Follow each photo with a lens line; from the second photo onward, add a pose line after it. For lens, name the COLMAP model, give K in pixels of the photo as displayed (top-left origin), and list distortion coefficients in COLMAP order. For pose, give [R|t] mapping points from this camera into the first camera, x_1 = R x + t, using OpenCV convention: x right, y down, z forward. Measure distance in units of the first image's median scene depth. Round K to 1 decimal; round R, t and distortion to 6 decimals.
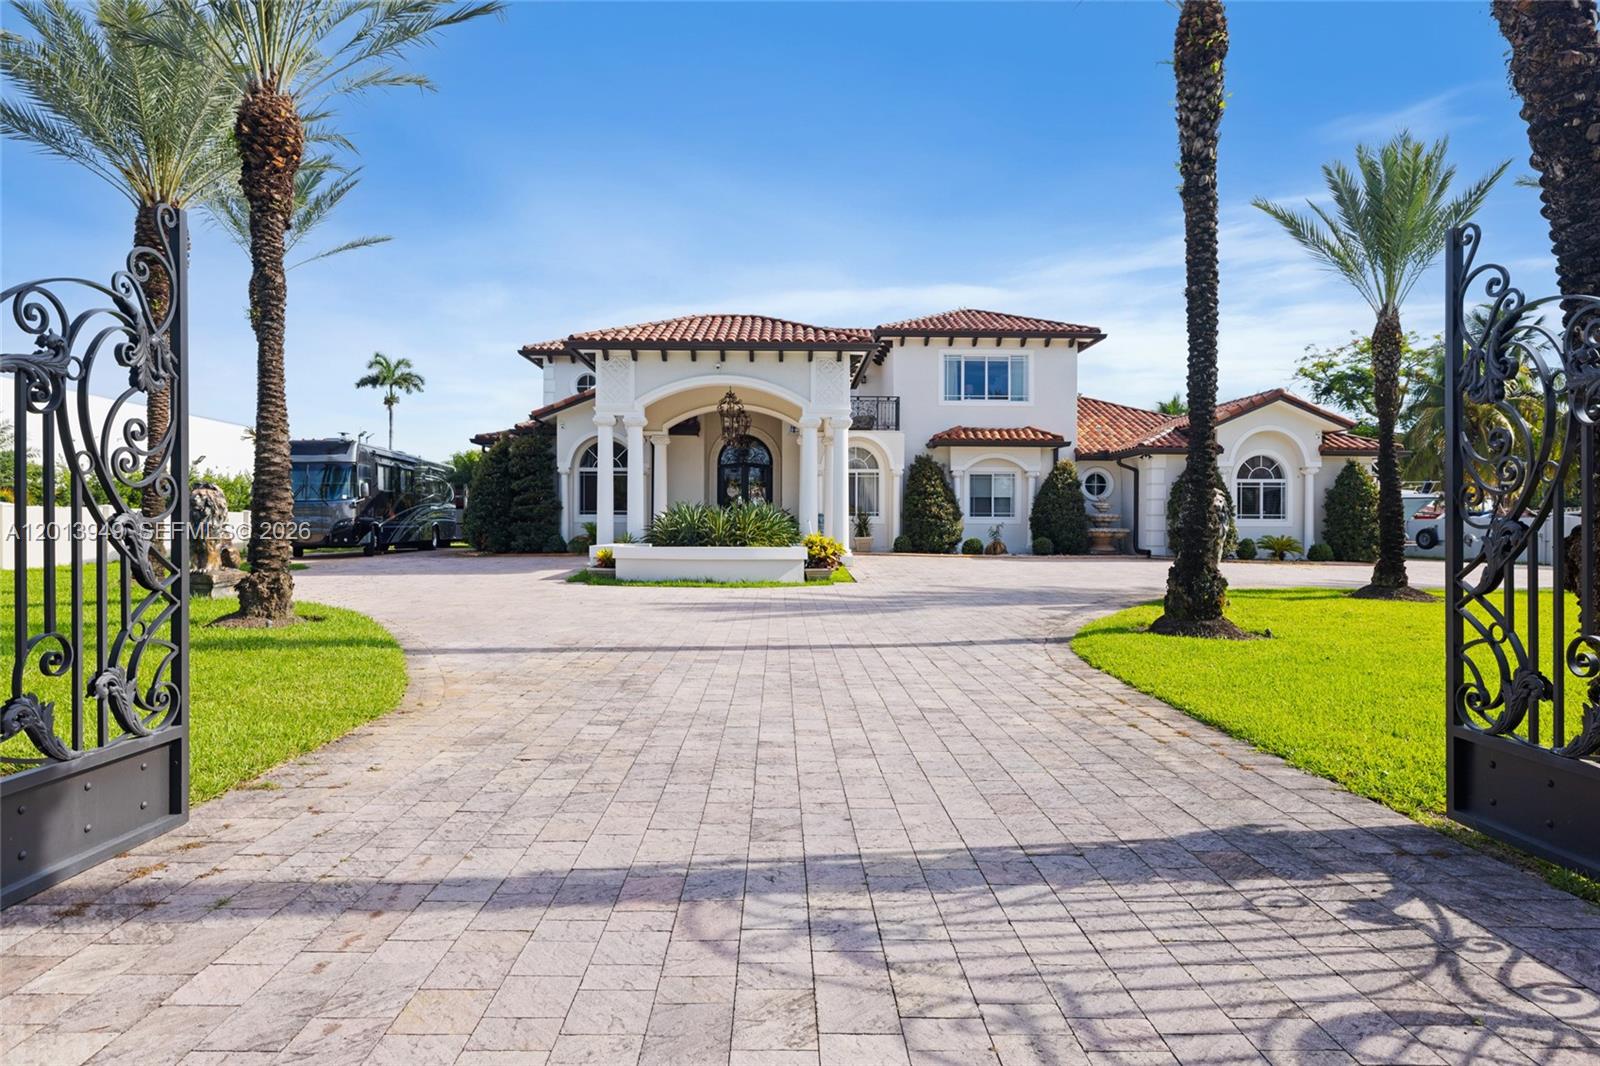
lens RADIAL K [[906.5, 0, 795.6], [0, 906.5, 538.2], [0, 0, 1]] dist [-0.000272, 0.000048]
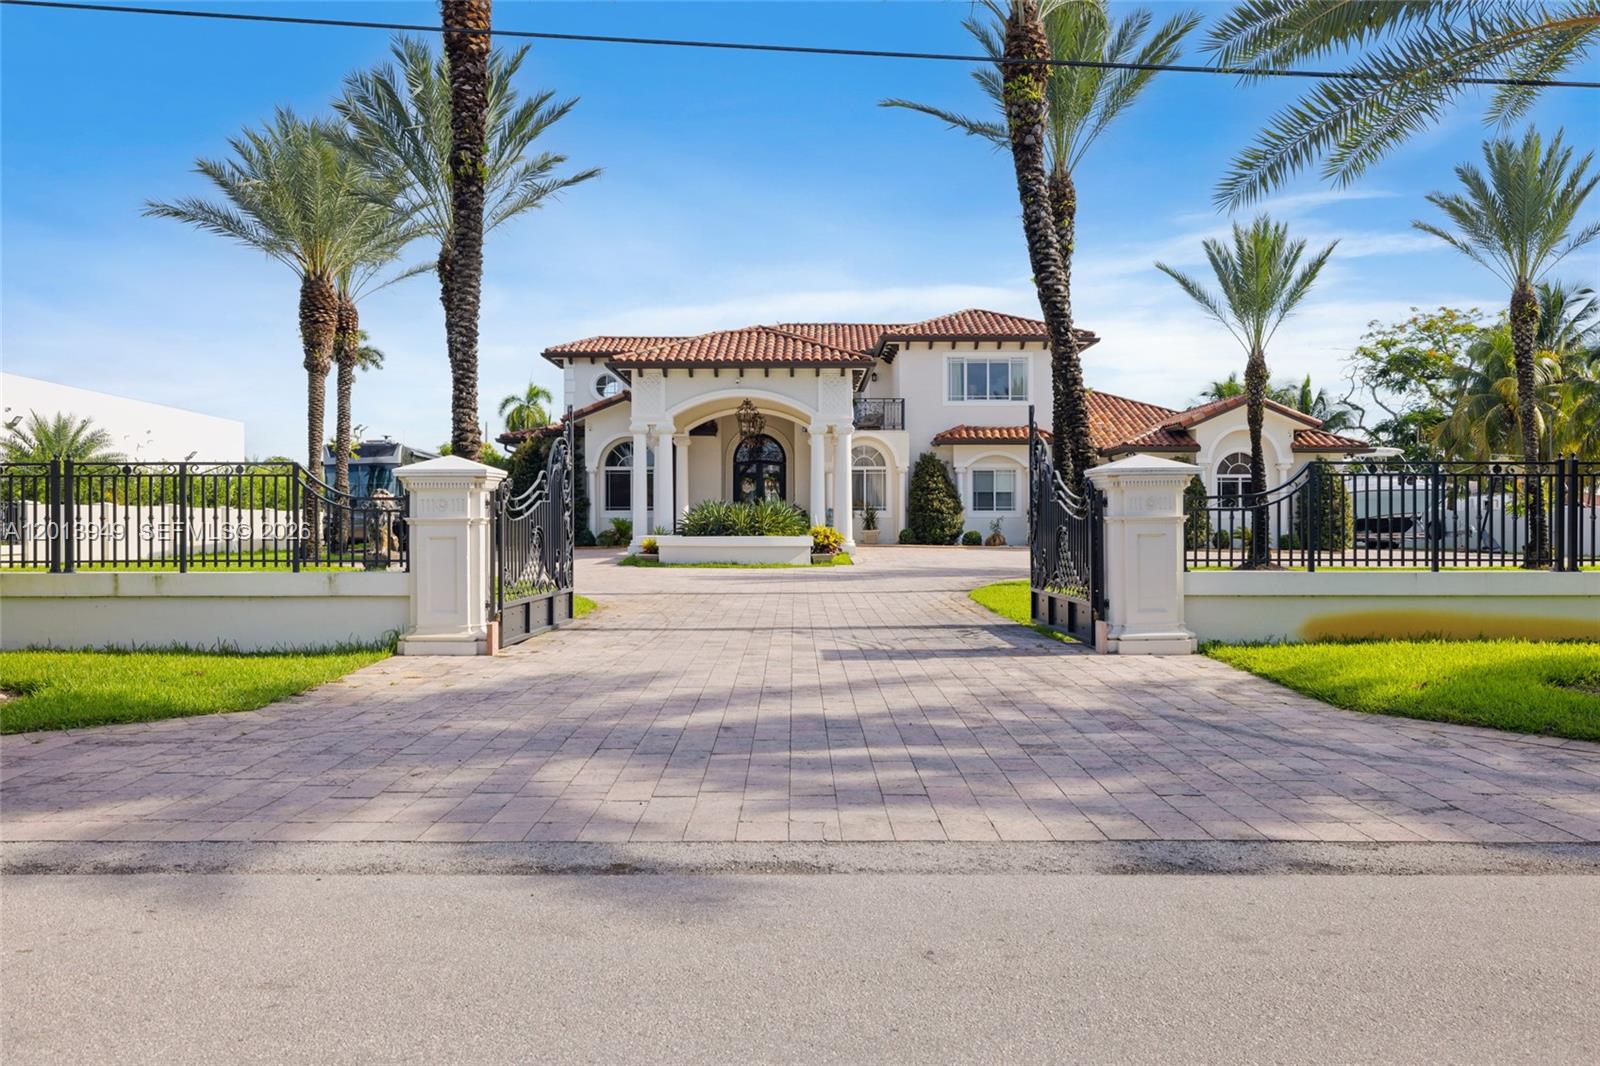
lens RADIAL K [[1186.8, 0, 799.7], [0, 1186.8, 532.8], [0, 0, 1]] dist [0.005340, 0.001167]
pose [[0.999853, -0.004829, -0.016454, 0.014370], [0.004733, 0.999971, -0.005895, 0.009809], [0.016482, 0.005816, 0.999847, -0.417433]]
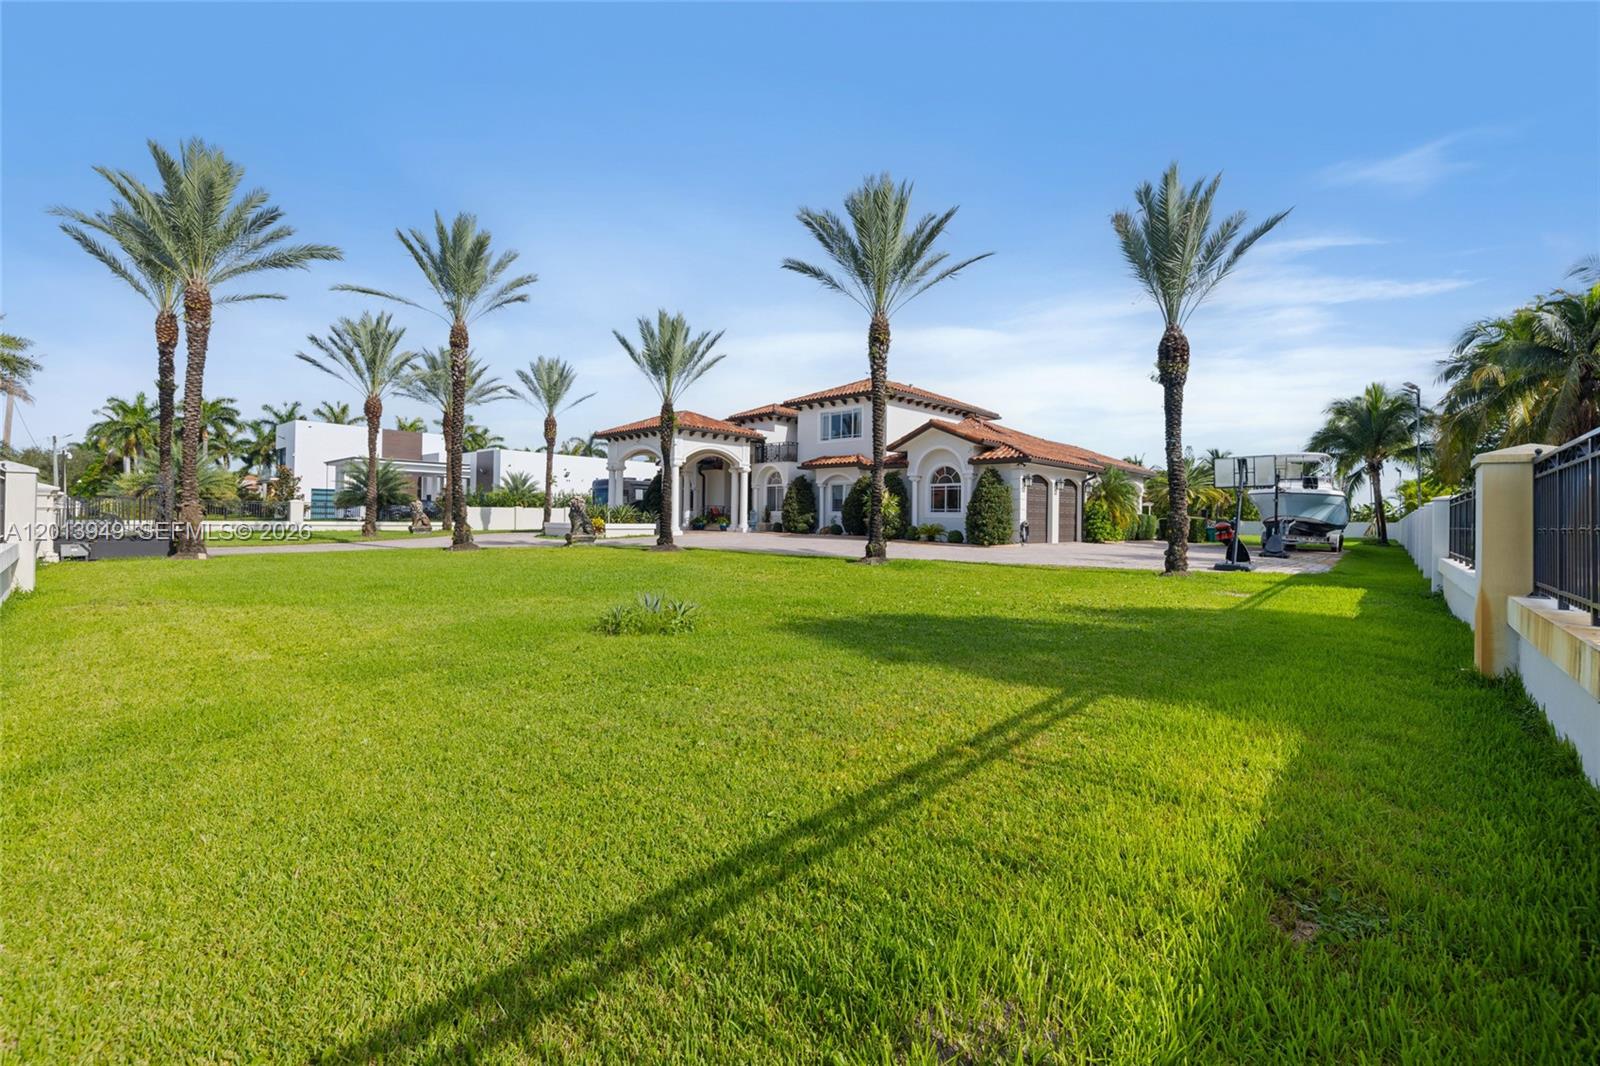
lens RADIAL K [[674.9, 0, 791.1], [0, 674.9, 519.7], [0, 0, 1]] dist [0.000230, 0.000588]
pose [[0.709590, 0.006801, -0.704582, 1.075587], [-0.020283, 0.999736, -0.010777, 0.006019], [0.704323, 0.021938, 0.709540, 0.100426]]
